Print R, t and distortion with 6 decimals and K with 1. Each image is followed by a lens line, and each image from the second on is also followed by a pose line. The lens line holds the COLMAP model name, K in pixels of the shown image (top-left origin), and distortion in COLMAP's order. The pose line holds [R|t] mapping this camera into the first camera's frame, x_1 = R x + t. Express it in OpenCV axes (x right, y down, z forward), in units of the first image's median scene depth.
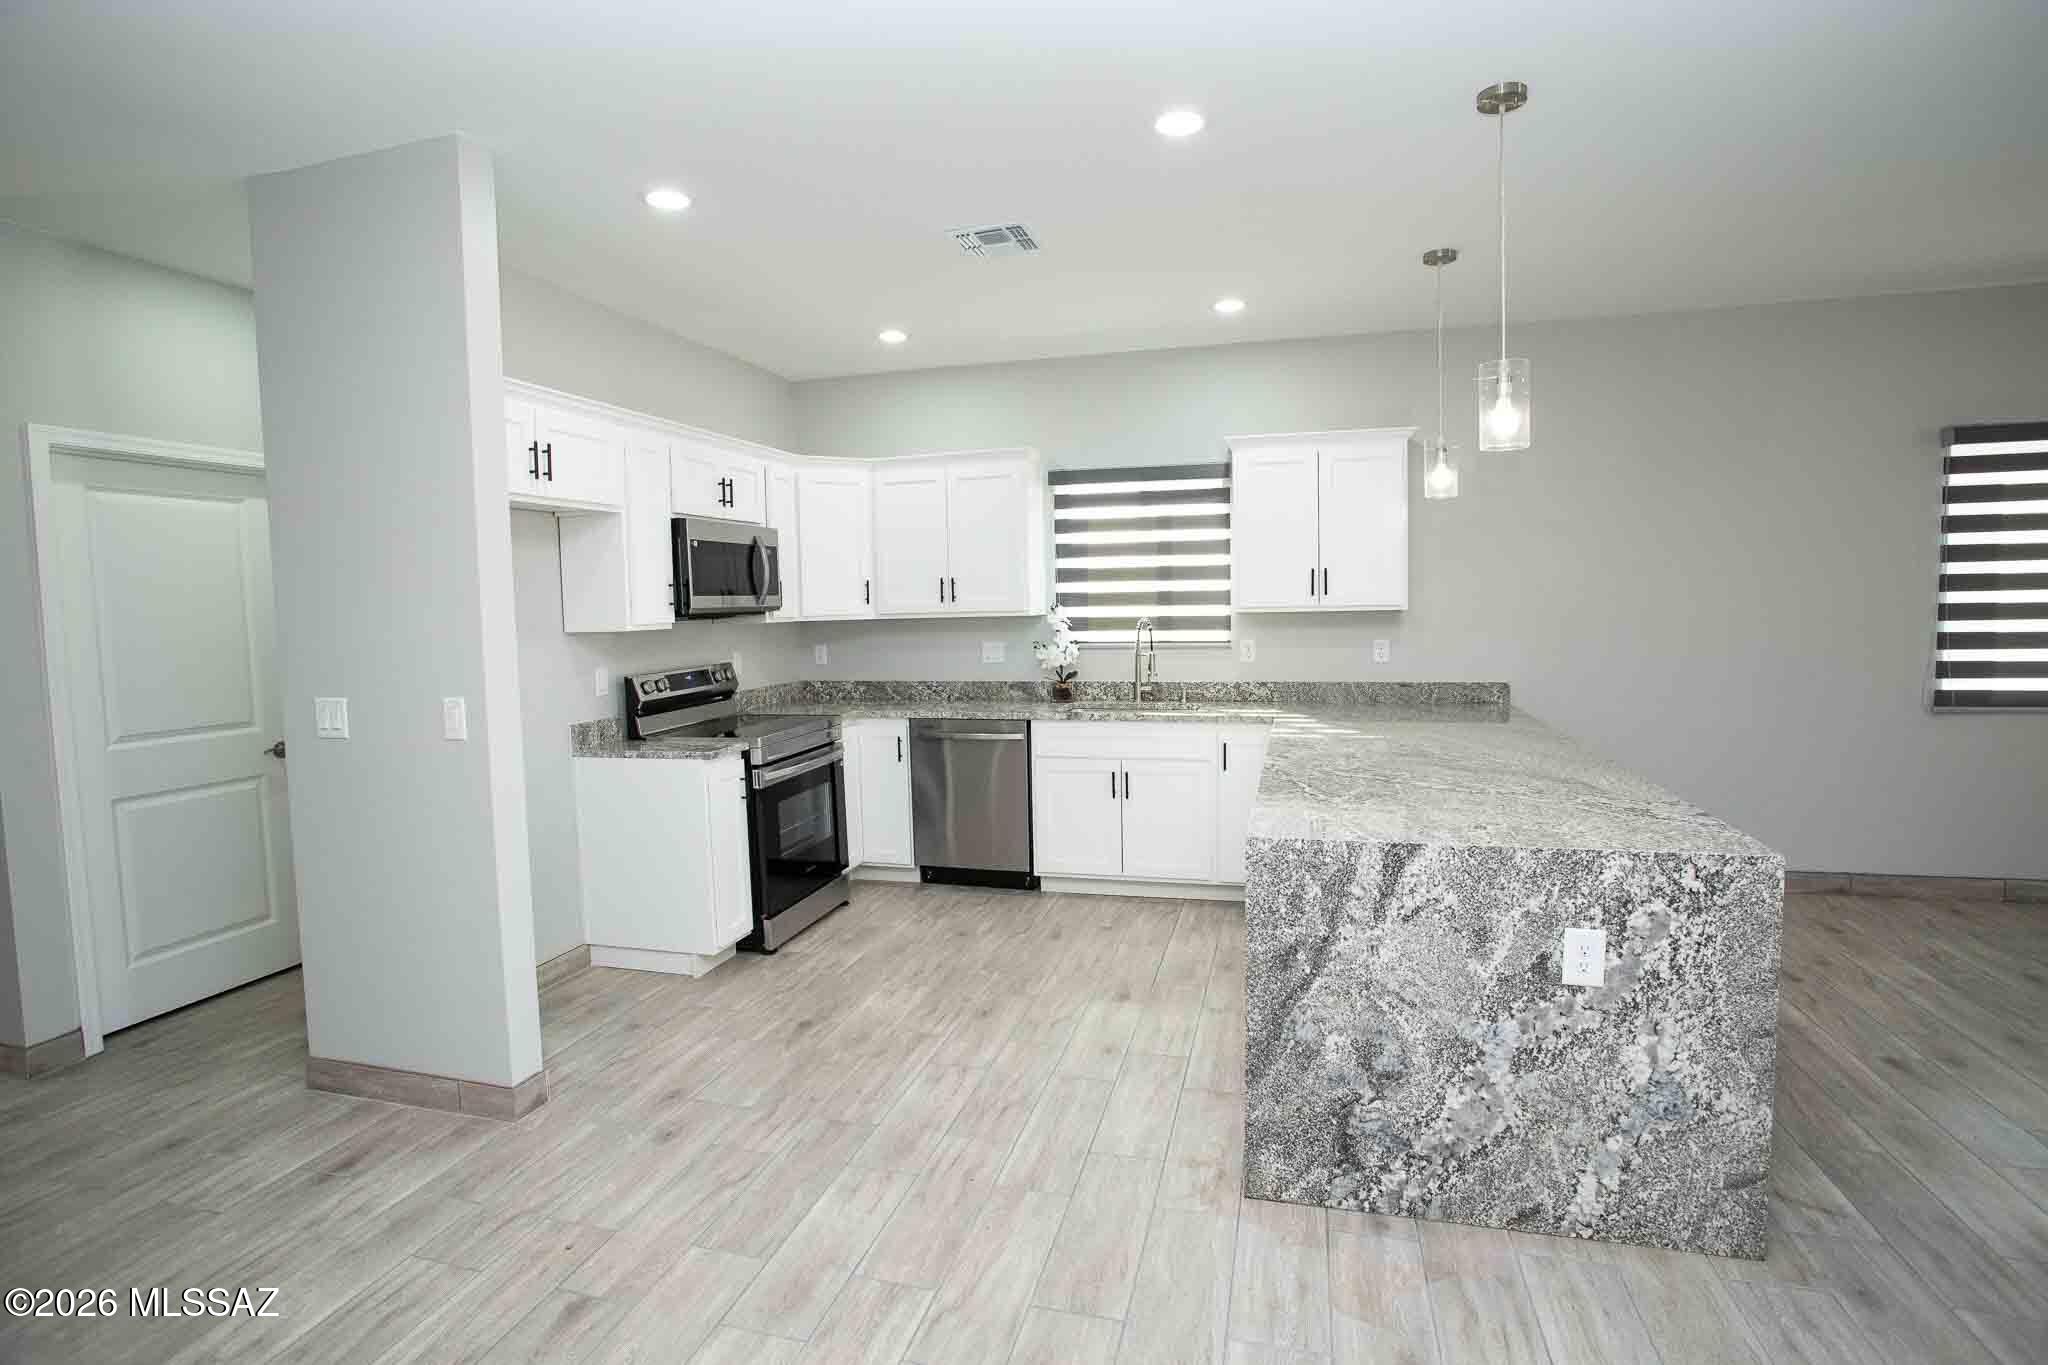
lens RADIAL K [[1005.9, 0, 1024.0], [0, 1005.9, 682.5], [0, 0, 1]] dist [-0.077667, 0.038156]
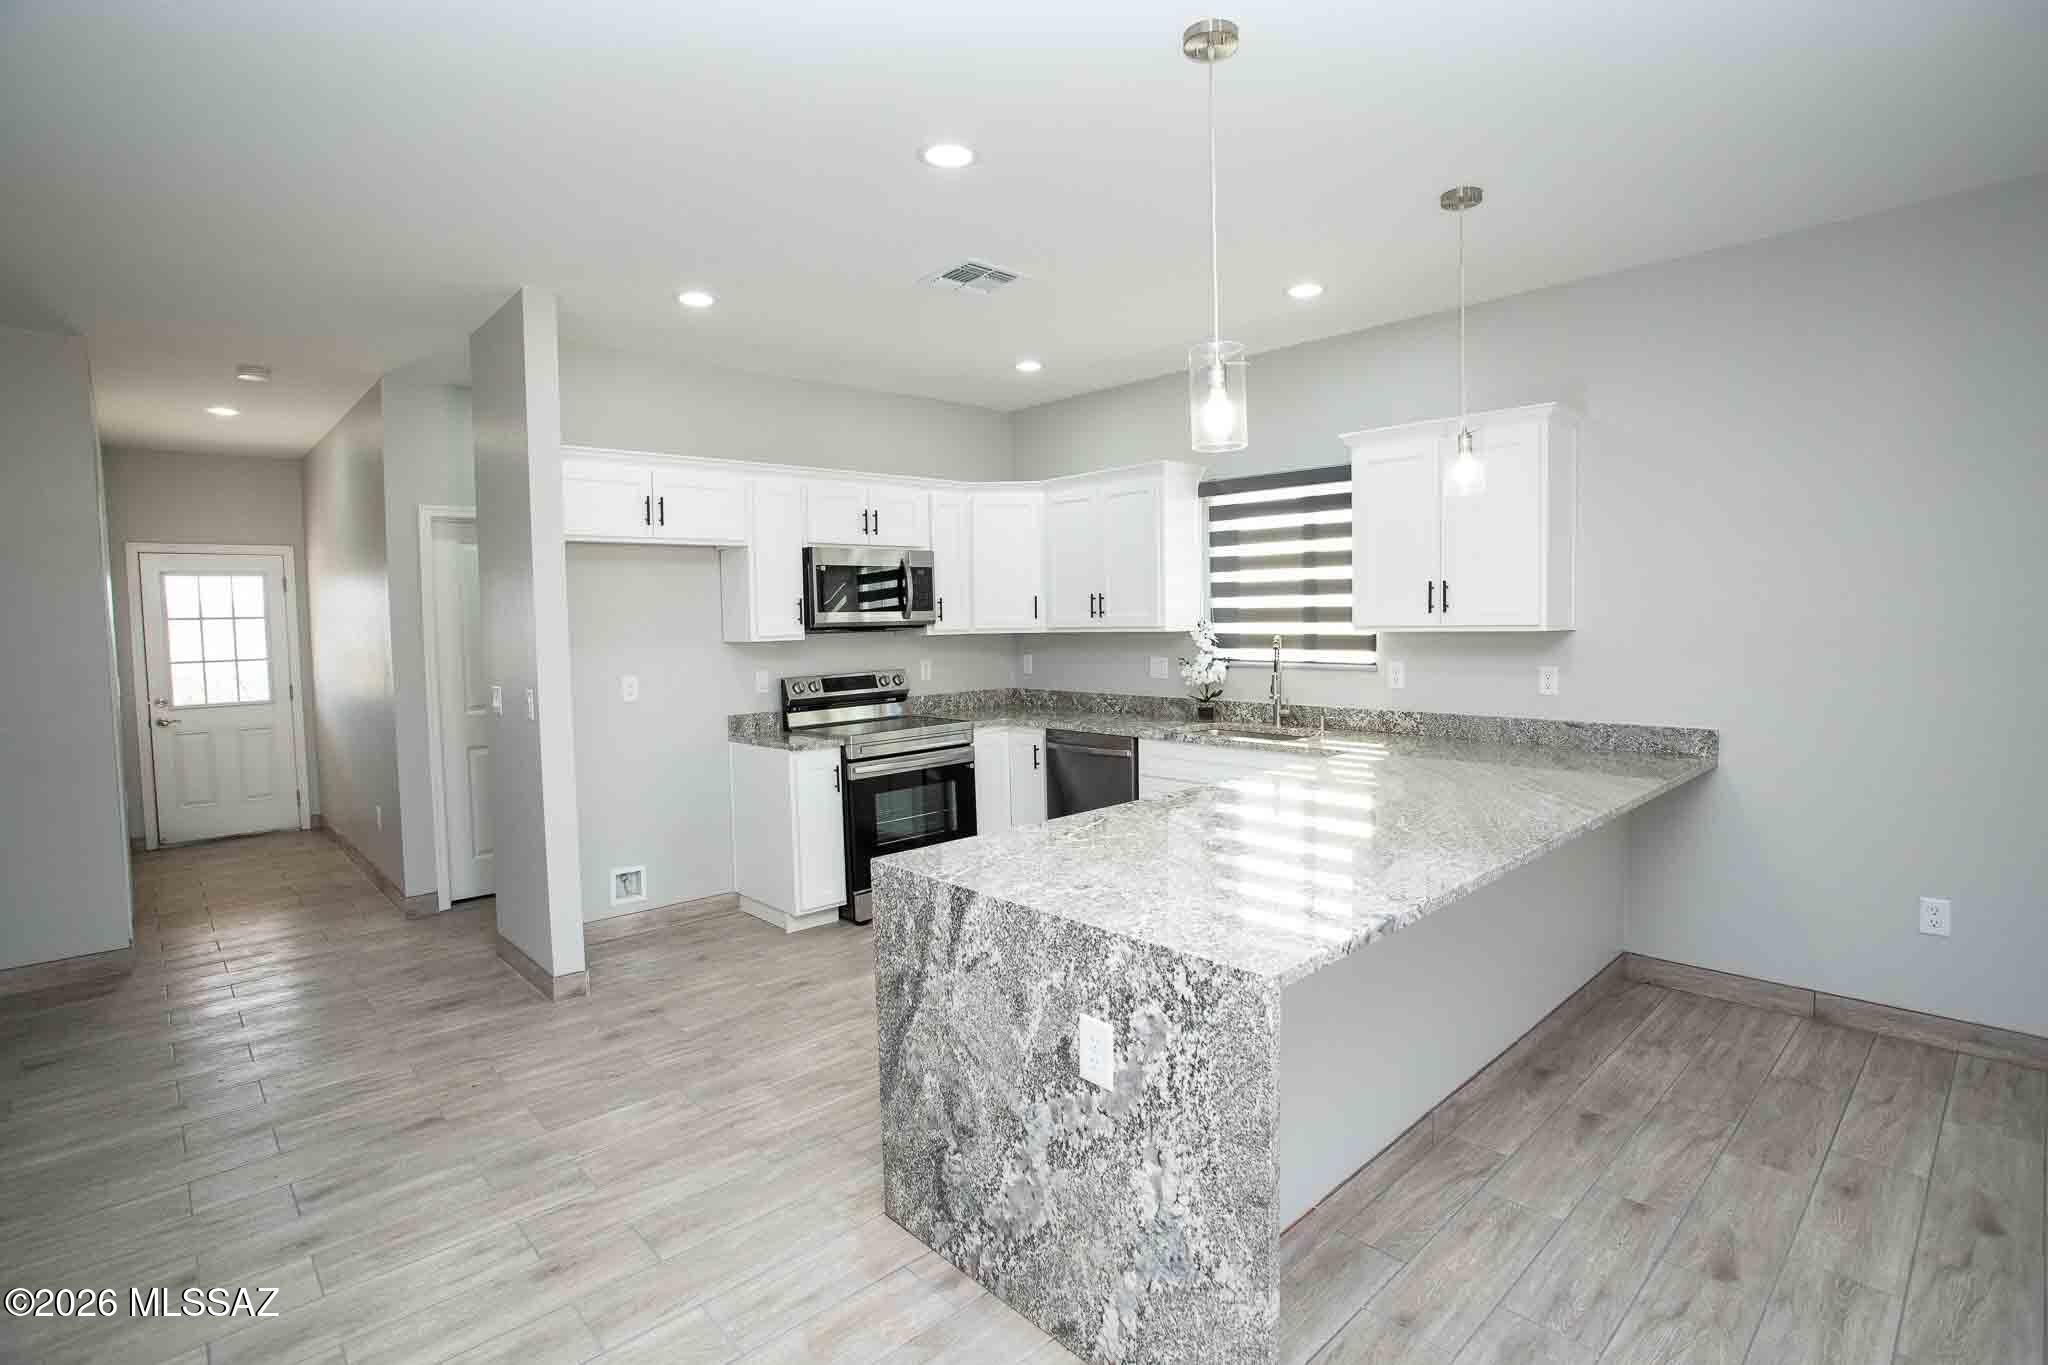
lens RADIAL K [[1005.9, 0, 1024.0], [0, 1005.9, 682.5], [0, 0, 1]] dist [-0.077667, 0.038156]
pose [[0.849447, 0.039512, -0.526192, 0.866444], [-0.041449, 0.999108, 0.008111, -0.040737], [0.526043, 0.014921, 0.850327, 0.202978]]
